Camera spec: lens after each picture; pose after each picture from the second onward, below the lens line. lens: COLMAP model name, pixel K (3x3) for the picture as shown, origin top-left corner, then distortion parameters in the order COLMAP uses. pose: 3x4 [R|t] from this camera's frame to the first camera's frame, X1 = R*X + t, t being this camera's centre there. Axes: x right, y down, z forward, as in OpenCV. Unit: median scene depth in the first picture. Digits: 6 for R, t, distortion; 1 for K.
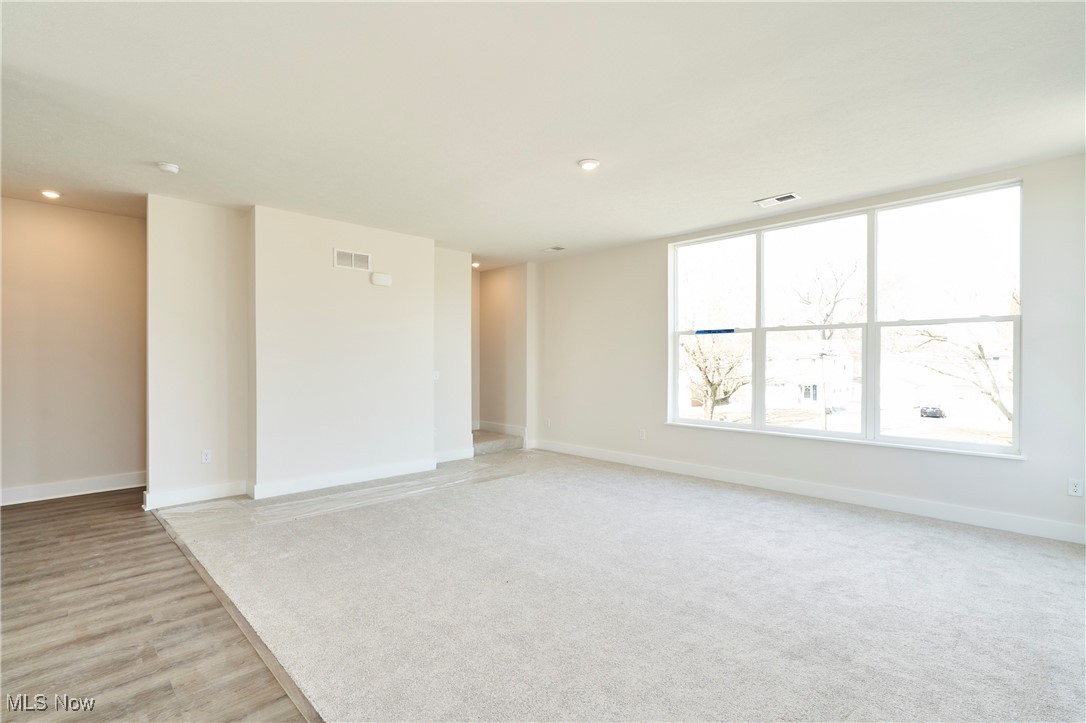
lens RADIAL K [[509.6, 0, 518.3], [0, 509.6, 362.5], [0, 0, 1]] dist [-0.002019, -0.000178]
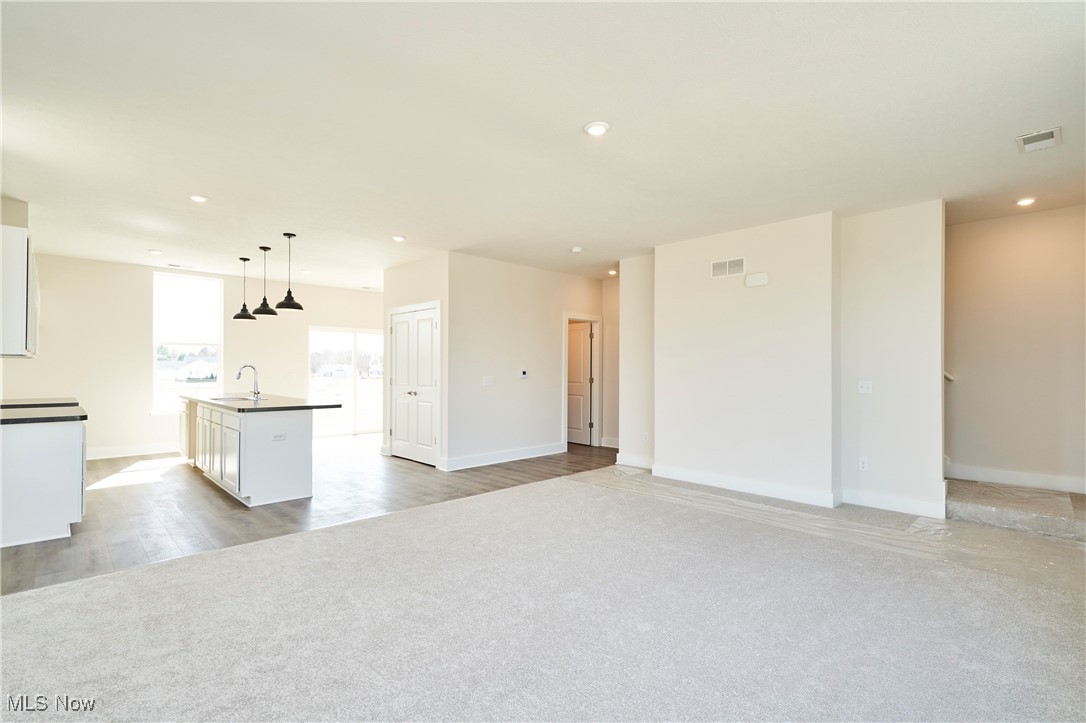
lens RADIAL K [[510.9, 0, 544.6], [0, 510.9, 365.1], [0, 0, 1]] dist [0.001652, 0.000431]
pose [[0.039446, -0.008113, -0.999189, 0.685355], [-0.006583, 0.999943, -0.008379, 0.002915], [0.999200, 0.006908, 0.039391, 0.611380]]
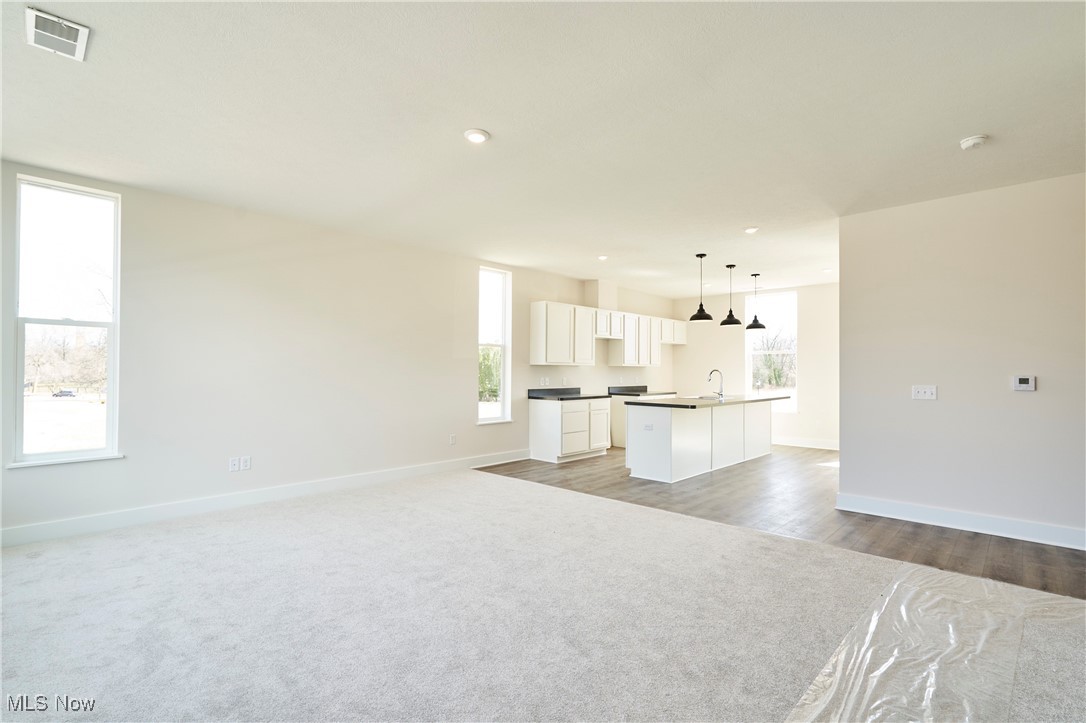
lens RADIAL K [[510.9, 0, 544.6], [0, 510.9, 365.1], [0, 0, 1]] dist [0.001652, 0.000431]
pose [[-0.997093, -0.006198, -0.075939, 0.060924], [-0.005553, 0.999947, -0.008703, 0.000044], [0.075989, -0.008256, -0.997074, 1.305919]]
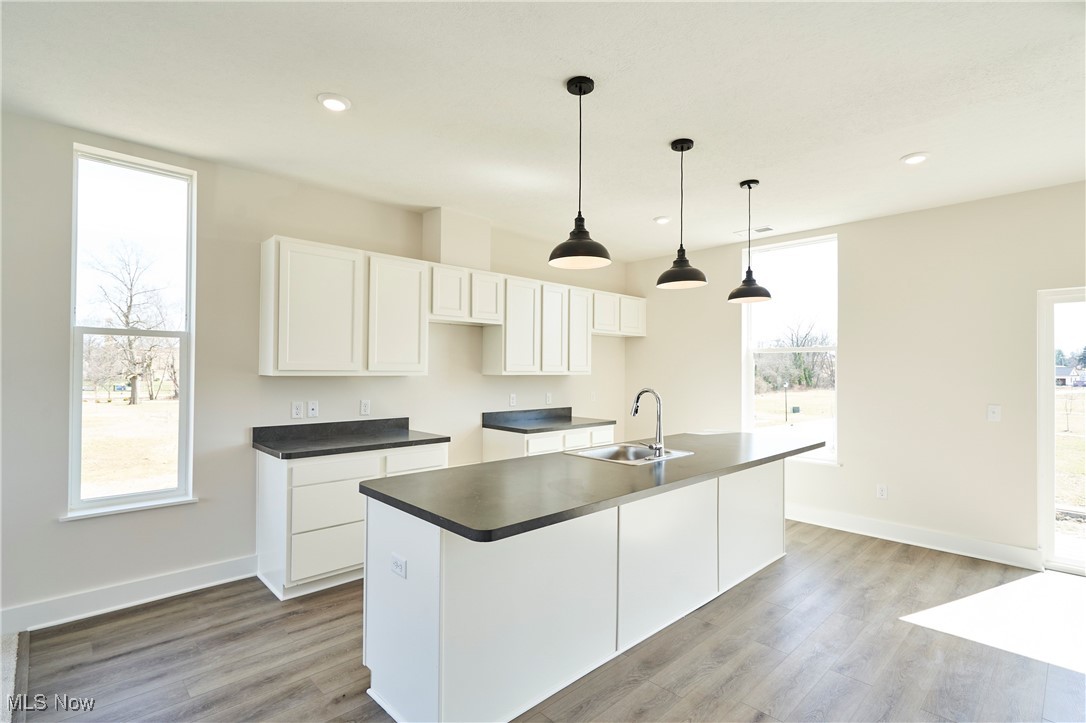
lens RADIAL K [[510.9, 0, 544.6], [0, 510.9, 365.1], [0, 0, 1]] dist [0.001652, 0.000431]
pose [[-0.999647, -0.005833, -0.025939, -0.361815], [-0.005670, 0.999964, -0.006335, -0.024708], [0.025975, -0.006186, -0.999643, 0.567123]]
